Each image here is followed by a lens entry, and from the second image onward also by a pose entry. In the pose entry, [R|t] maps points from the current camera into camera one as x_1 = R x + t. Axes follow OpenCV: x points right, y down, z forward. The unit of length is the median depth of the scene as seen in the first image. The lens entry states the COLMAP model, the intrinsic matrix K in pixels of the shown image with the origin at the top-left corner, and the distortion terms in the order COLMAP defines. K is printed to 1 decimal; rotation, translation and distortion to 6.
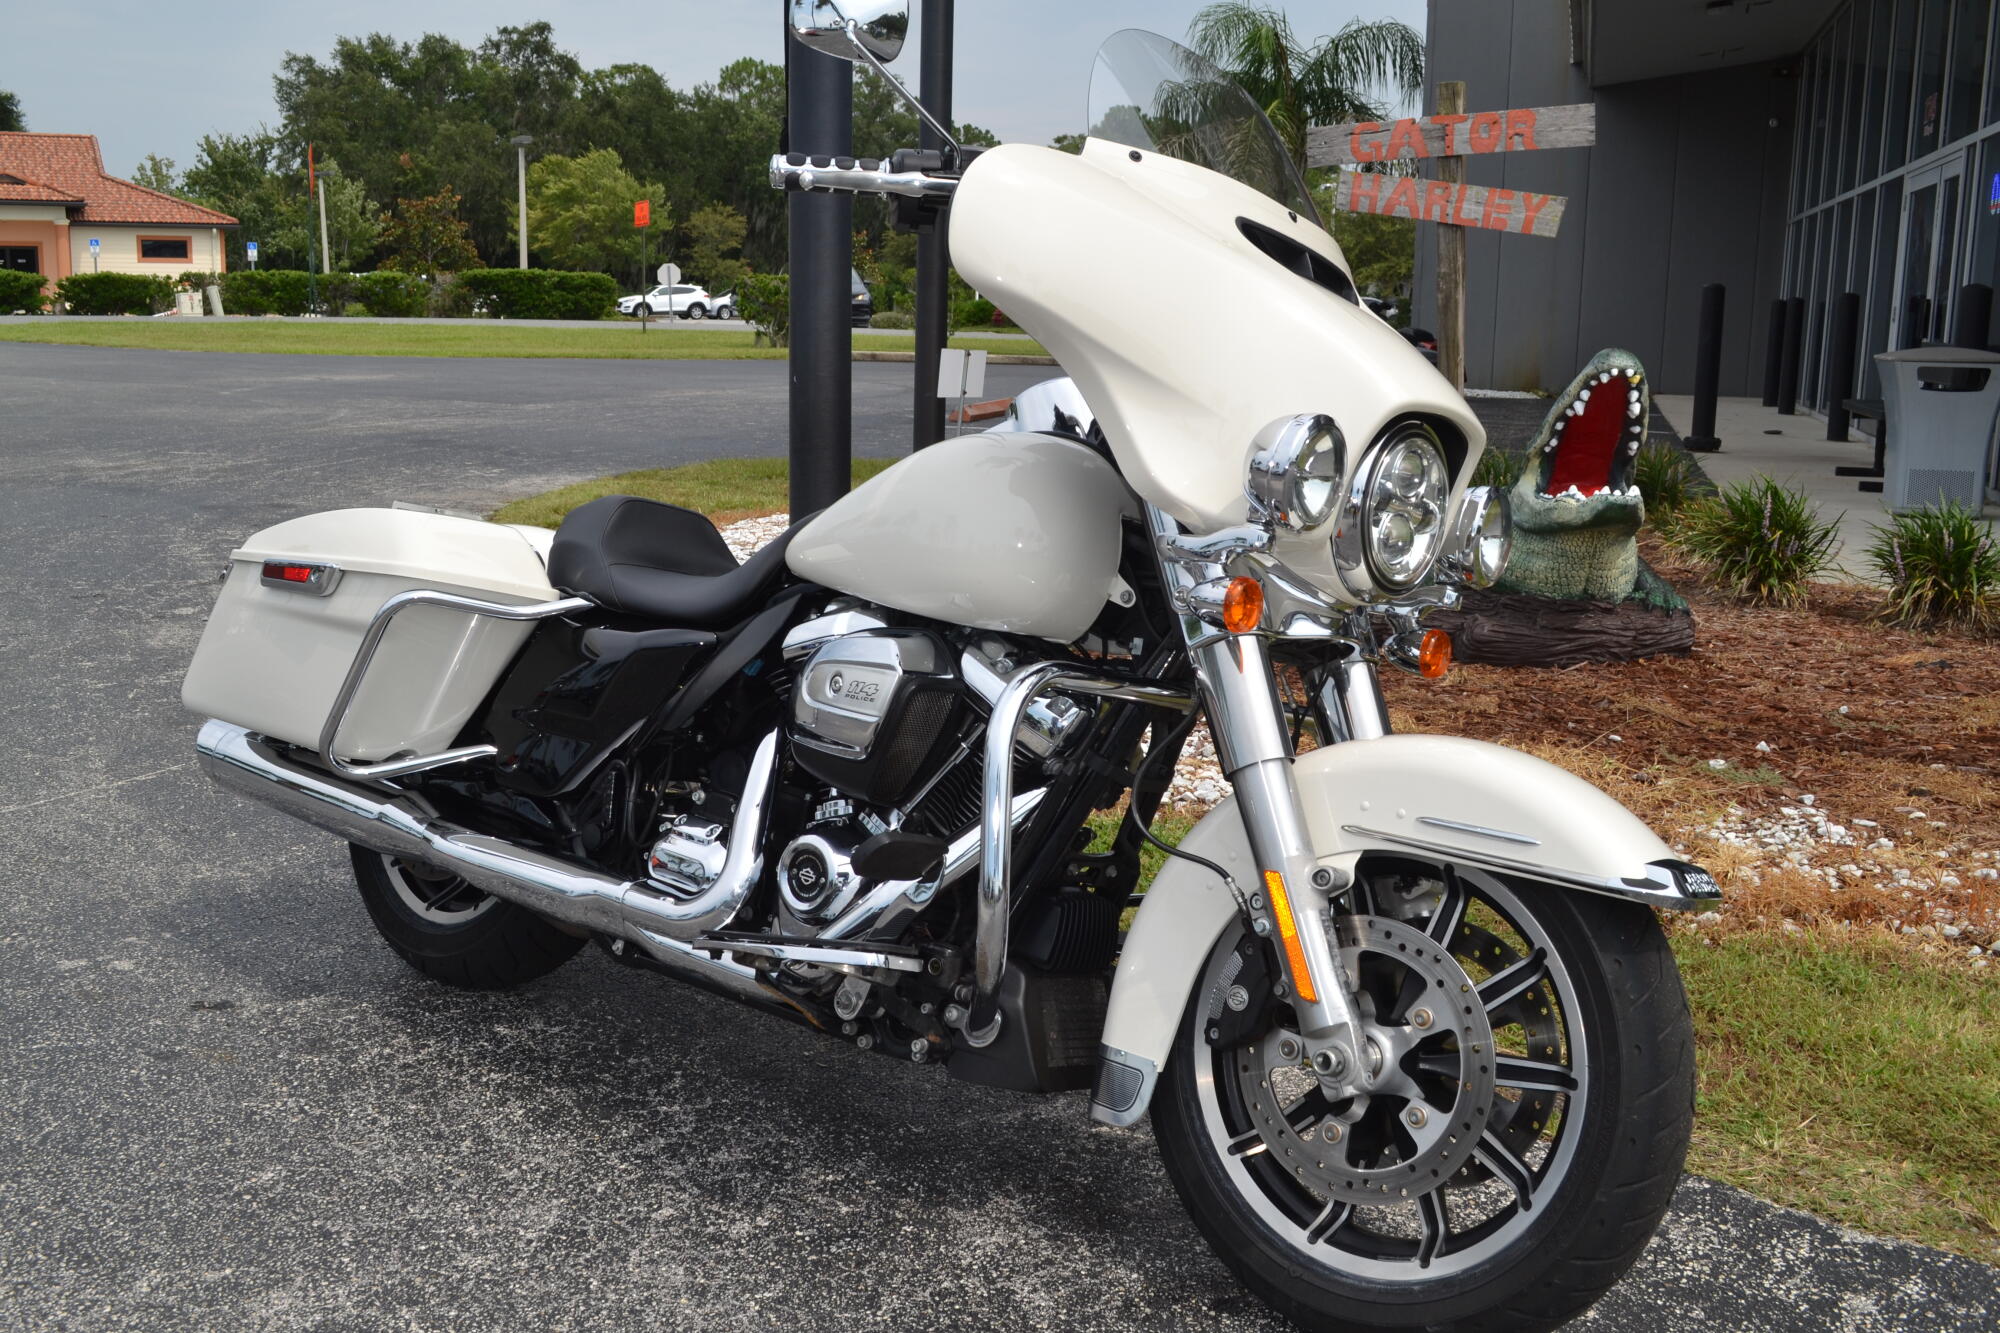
lens RADIAL K [[1936.9, 0, 978.5], [0, 1936.9, 662.8], [0, 0, 1]] dist [-0.063915, 0.006441]
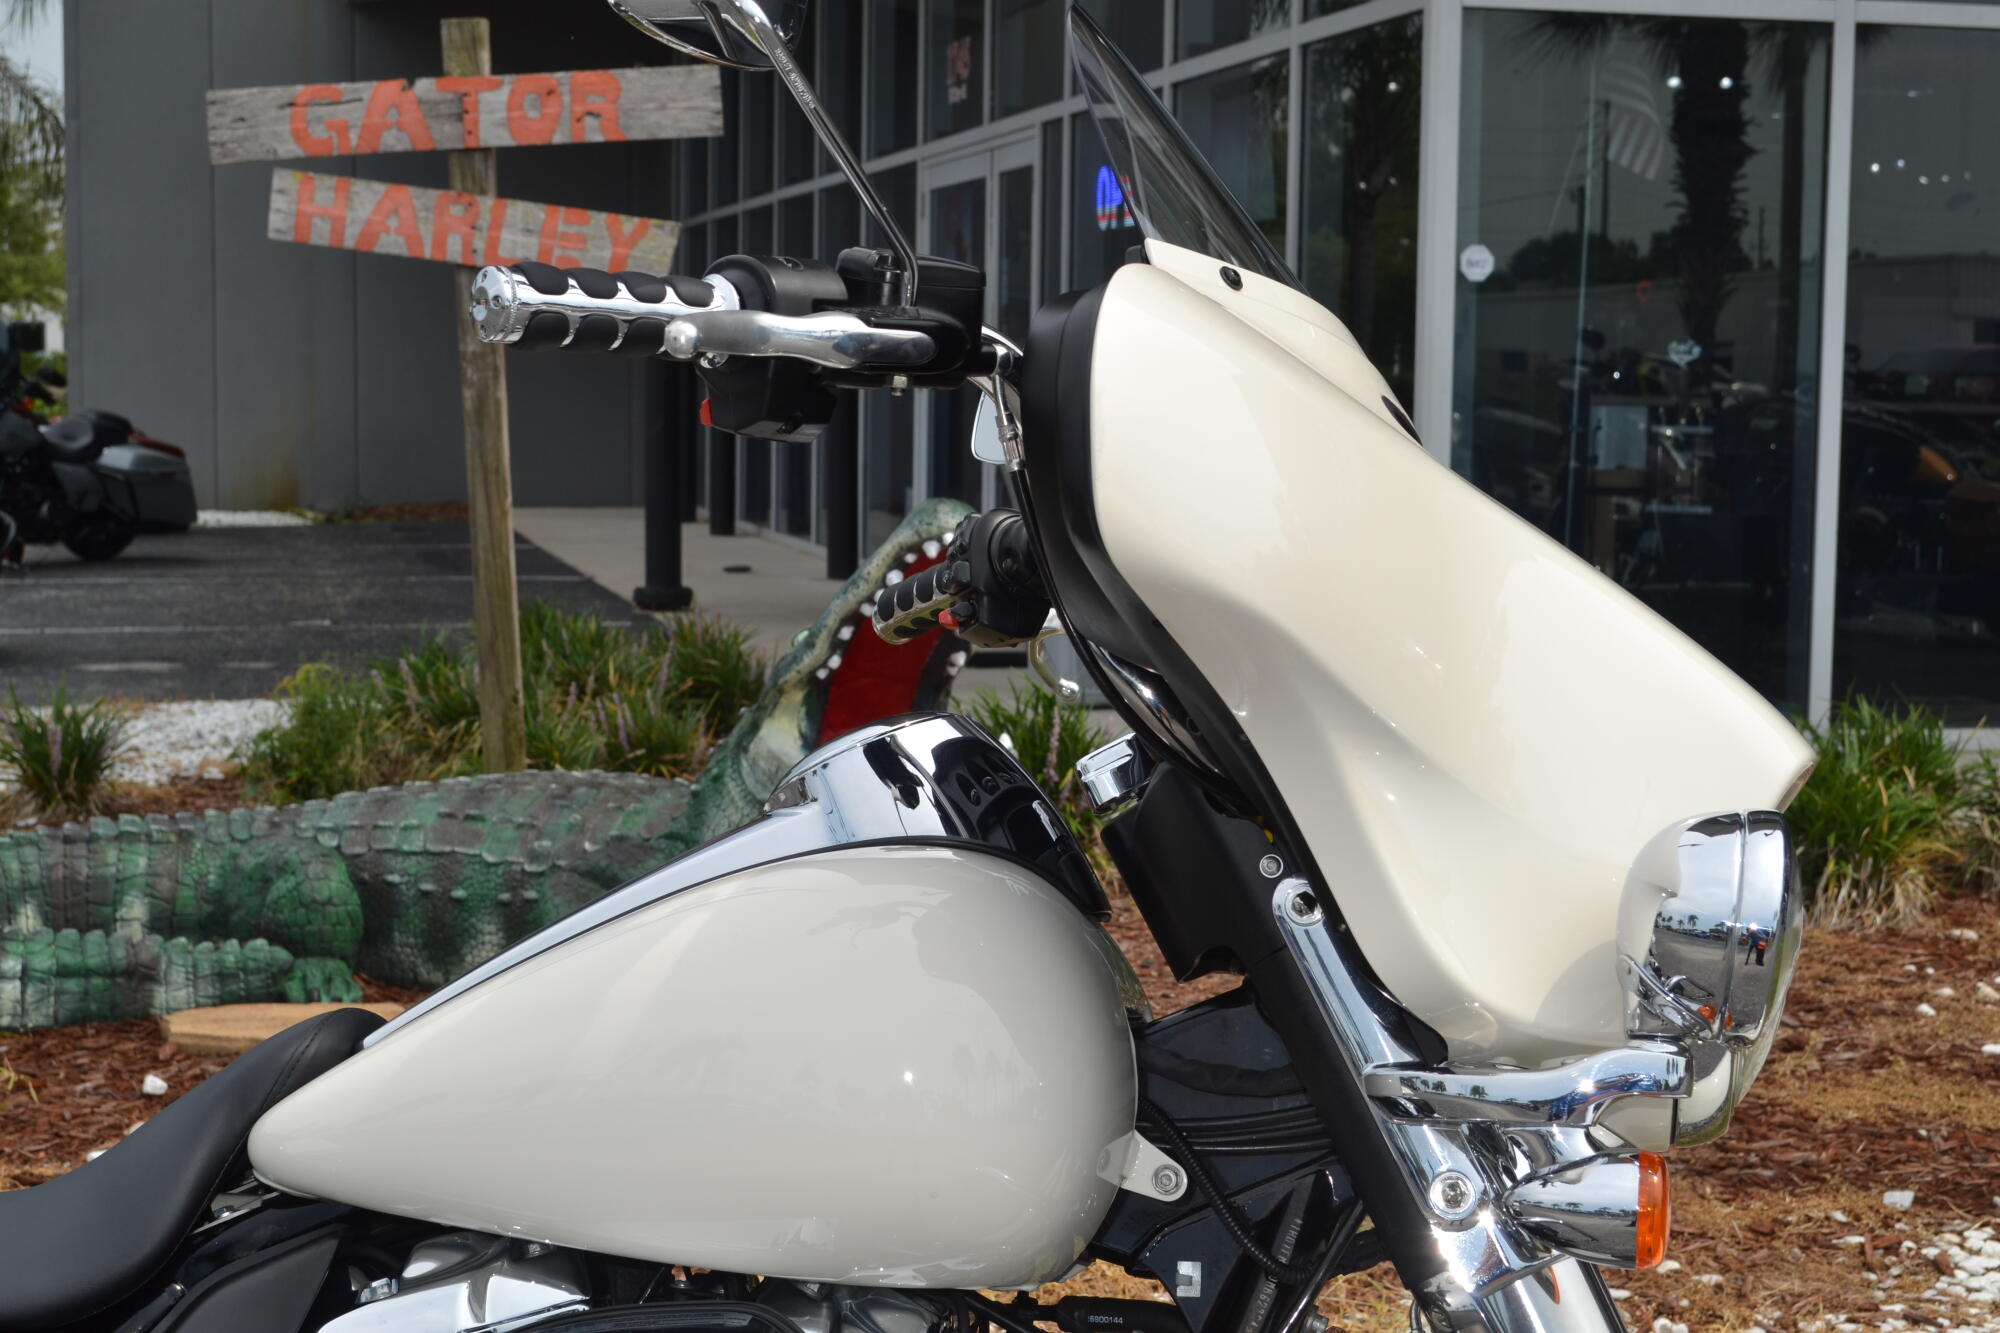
lens RADIAL K [[3303.5, 0, 1000.0], [0, 3303.5, 666.5], [0, 0, 1]] dist [-0.007662, 0.076607]
pose [[0.864012, -0.054224, 0.500542, -0.150438], [0.098257, 0.993227, -0.062010, -0.047338], [-0.493790, 0.102759, 0.863488, 0.127638]]
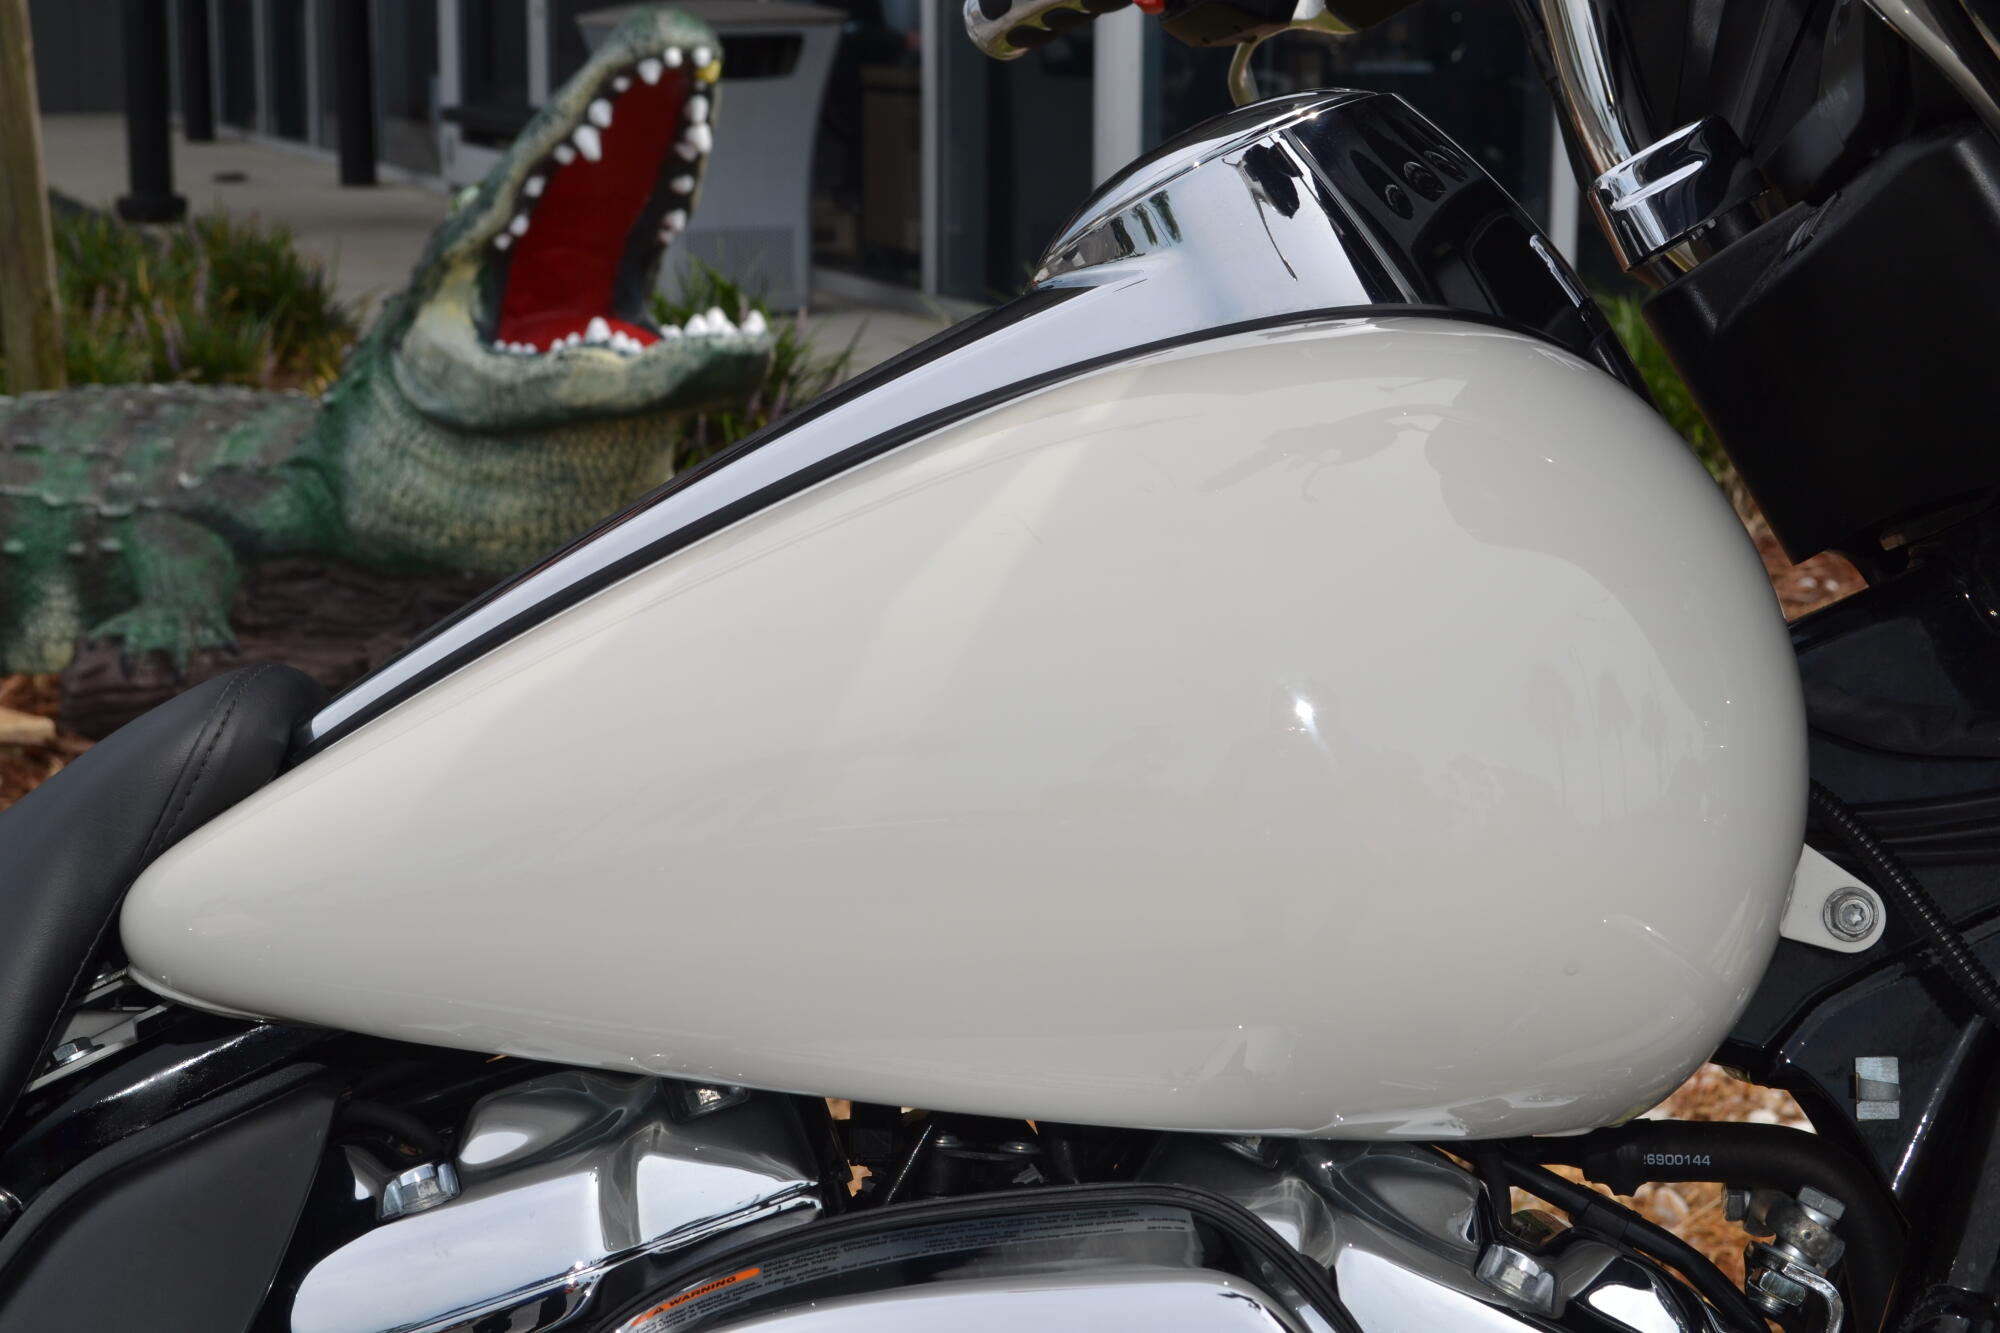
lens RADIAL K [[3624.8, 0, 1000.0], [0, 3624.8, 666.5], [0, 0, 1]] dist [-0.011022, 0.154986]
pose [[0.783090, -0.133866, 0.607330, -0.129441], [0.127625, 0.990366, 0.053735, -0.045466], [-0.608672, 0.035431, 0.792630, 0.283985]]
